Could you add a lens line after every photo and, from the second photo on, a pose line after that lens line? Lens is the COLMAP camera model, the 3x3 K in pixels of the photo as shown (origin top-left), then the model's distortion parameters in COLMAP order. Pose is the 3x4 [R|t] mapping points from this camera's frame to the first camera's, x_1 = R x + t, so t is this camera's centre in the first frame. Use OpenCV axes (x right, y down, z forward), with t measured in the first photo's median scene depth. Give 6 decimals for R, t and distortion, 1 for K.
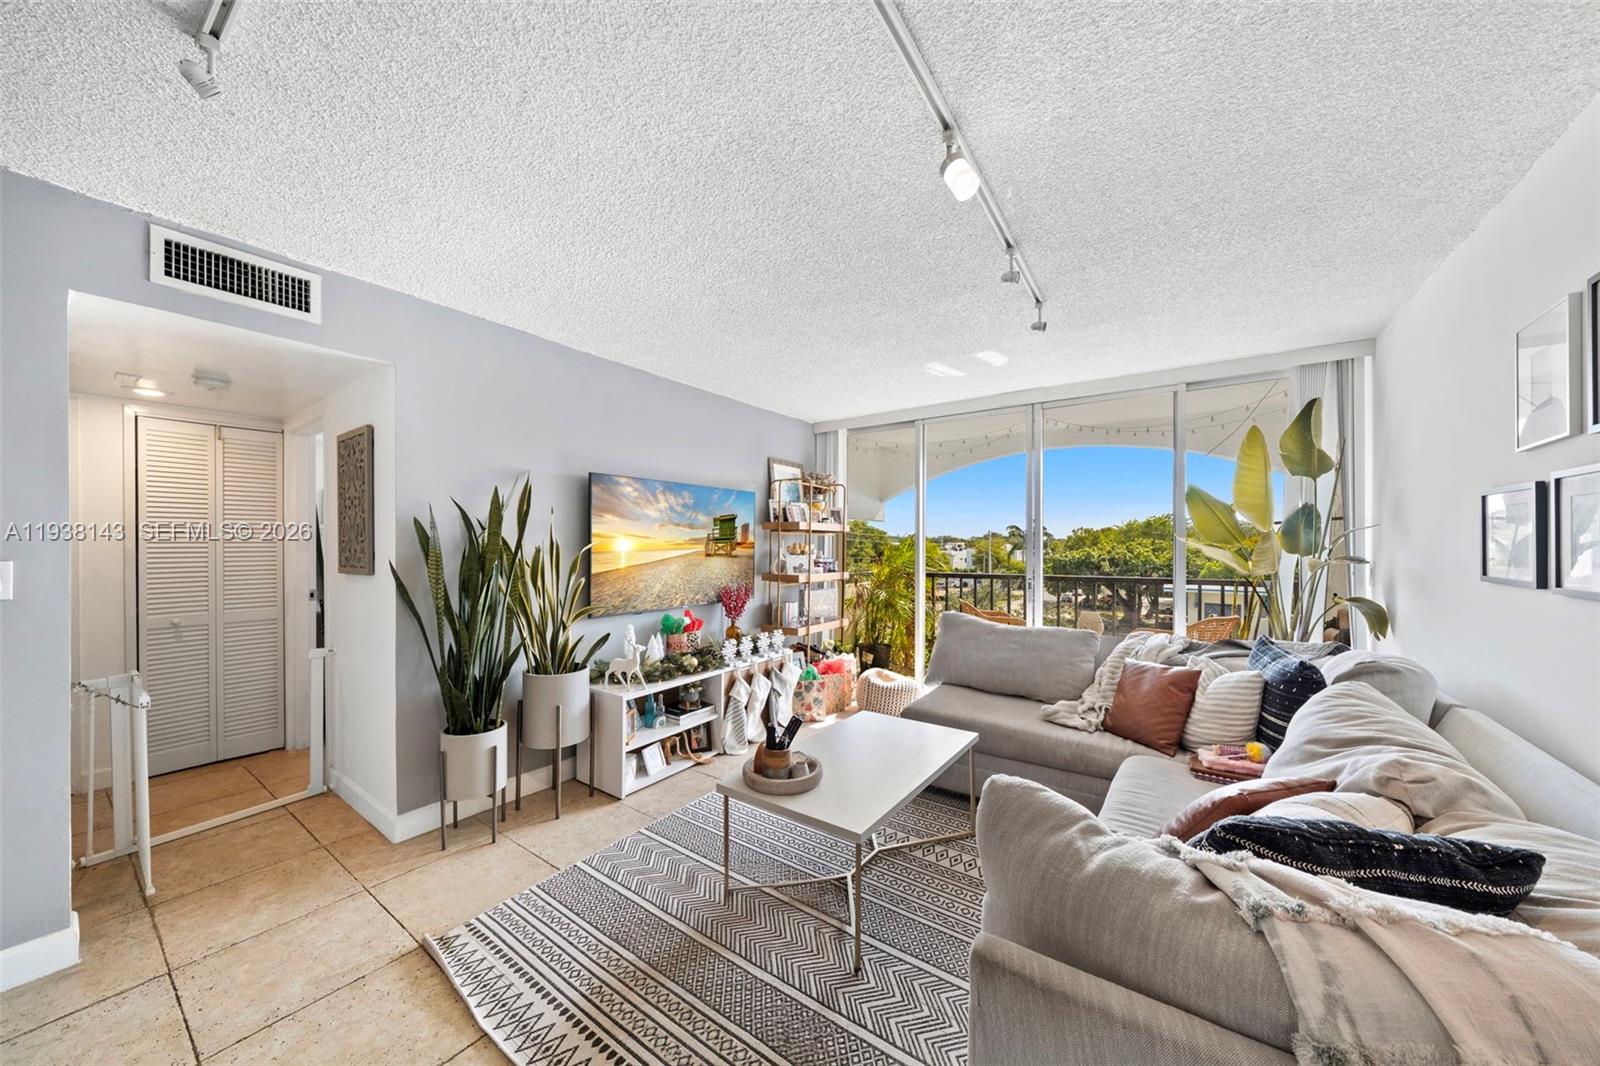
lens RADIAL K [[544.3, 0, 805.6], [0, 544.3, 543.5], [0, 0, 1]] dist [-0.003627, -0.000205]
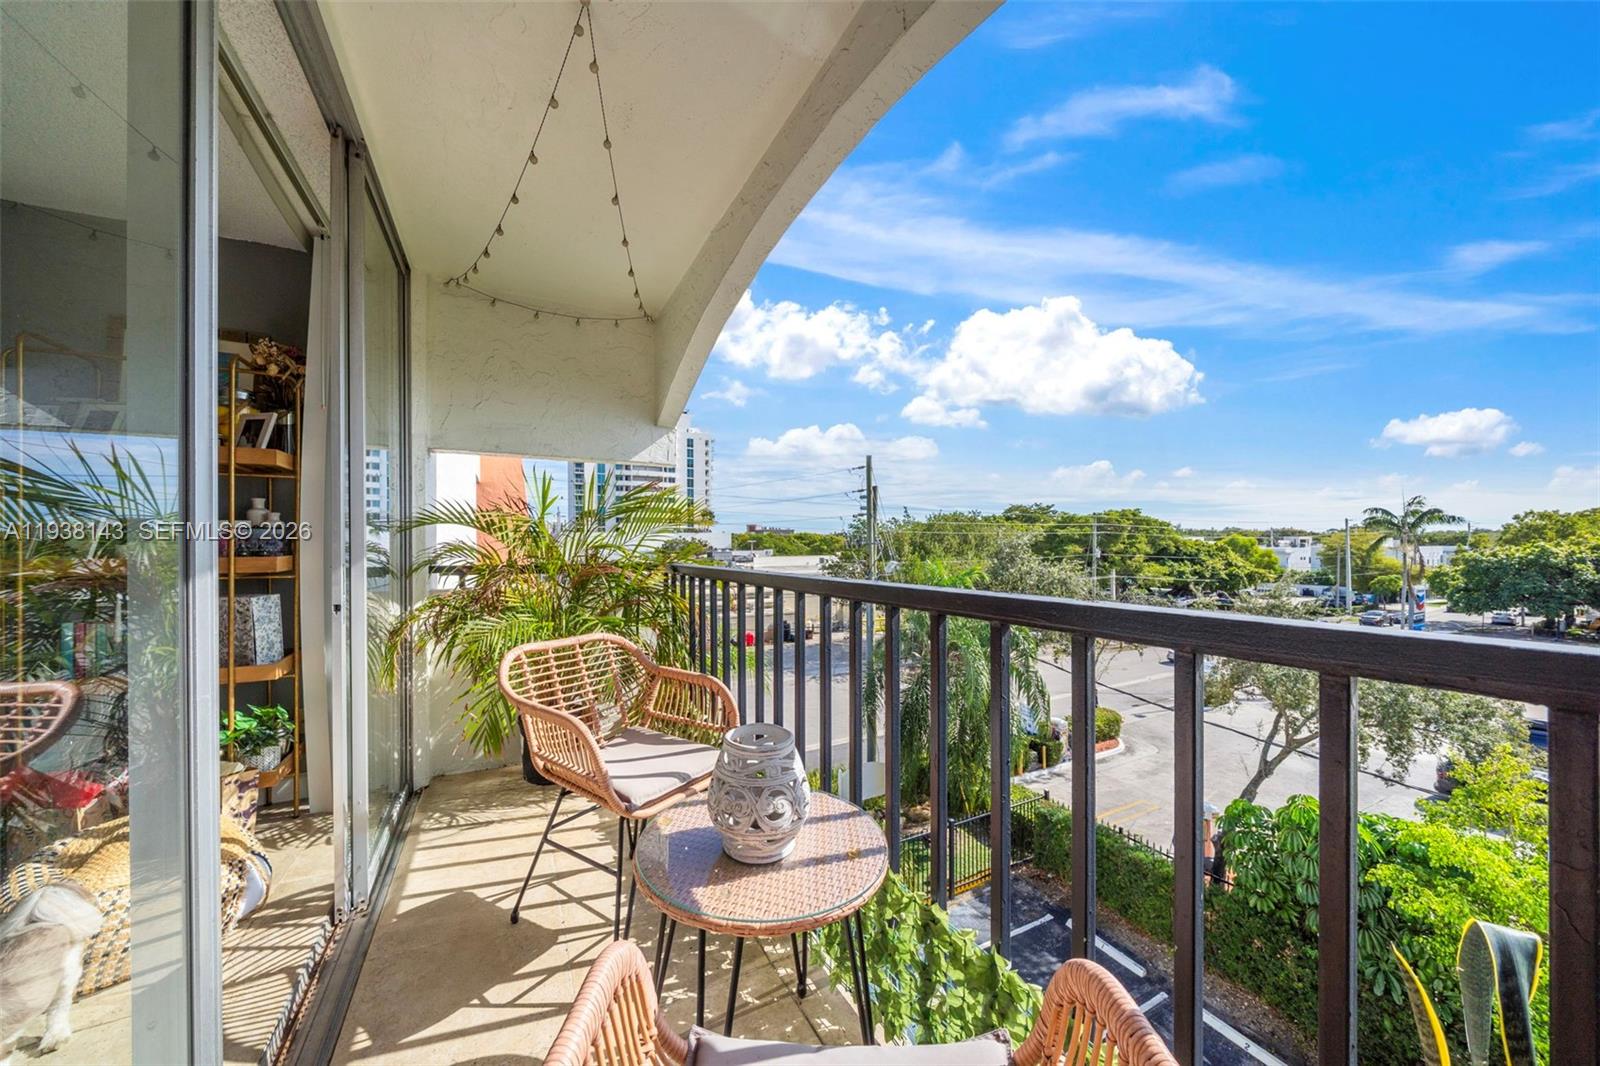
lens RADIAL K [[544.3, 0, 800.5], [0, 544.3, 539.5], [0, 0, 1]] dist [-0.003627, -0.000205]
pose [[0.891263, -0.004962, -0.453459, 2.227004], [0.004743, 0.999987, -0.001620, 0.116456], [0.453461, -0.000707, 0.891276, 3.419790]]
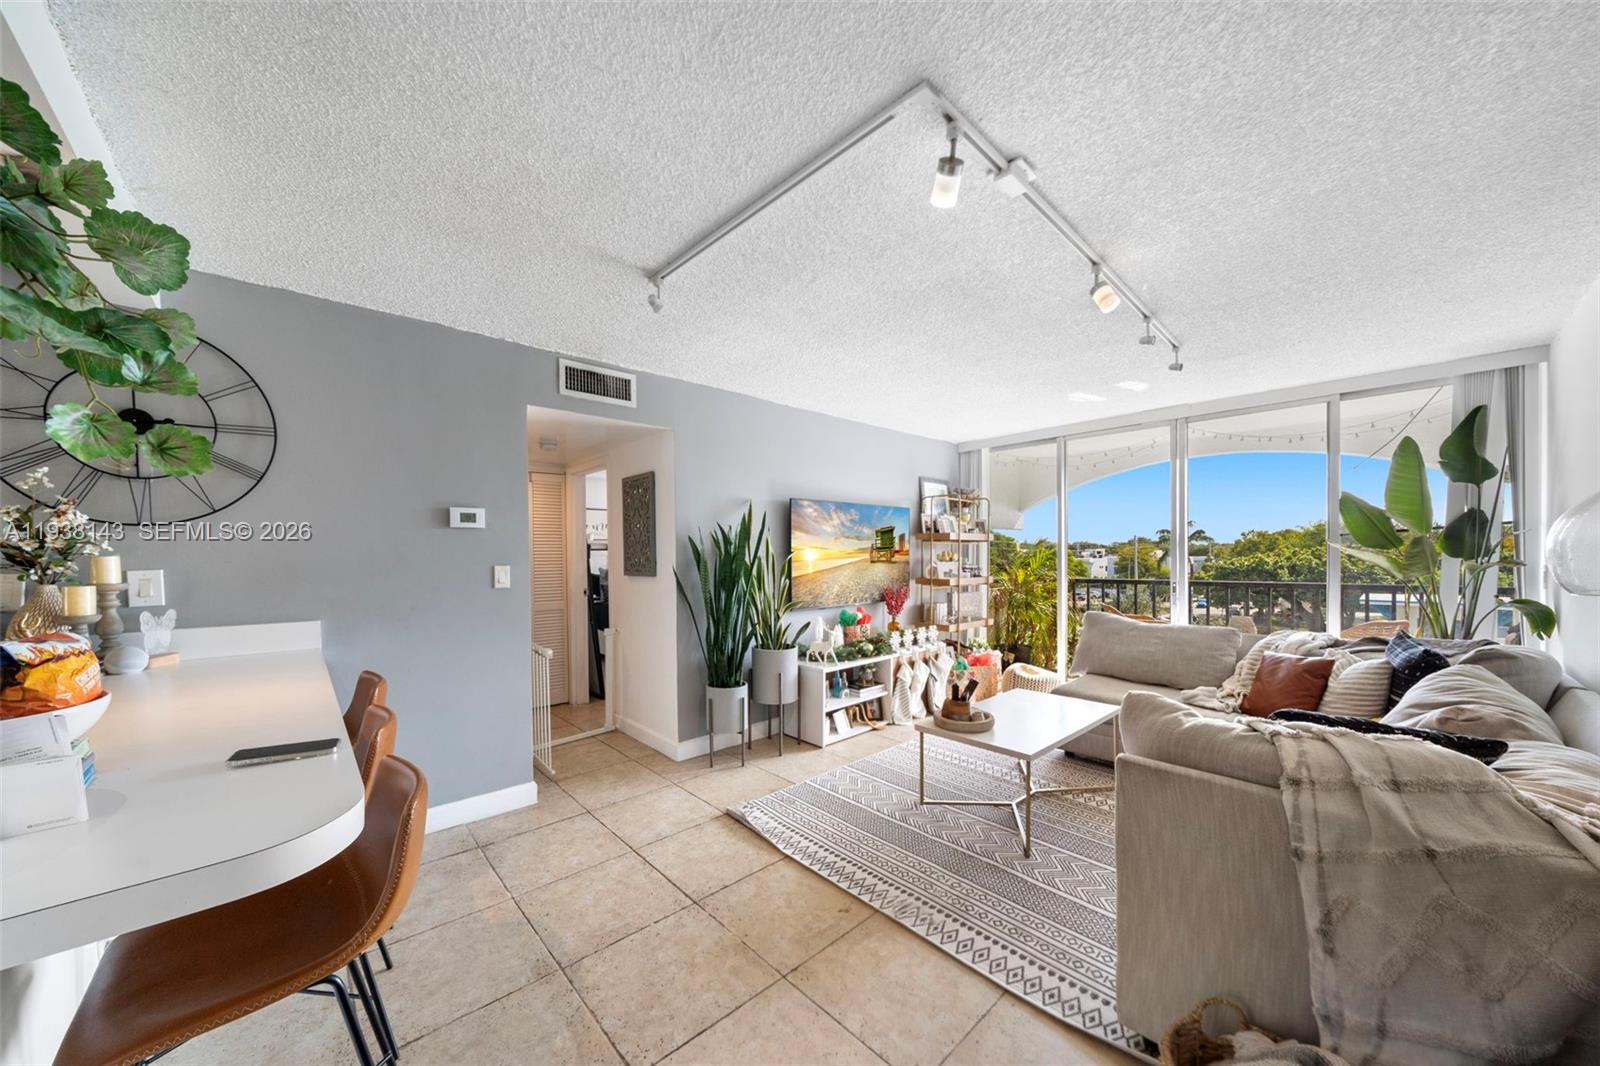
lens RADIAL K [[544.3, 0, 806.5], [0, 544.3, 555.7], [0, 0, 1]] dist [-0.003627, -0.000205]
pose [[0.976260, -0.006642, -0.216498, -0.090208], [0.008105, 0.999950, 0.005871, -0.001399], [0.216449, -0.007486, 0.976265, -0.290376]]
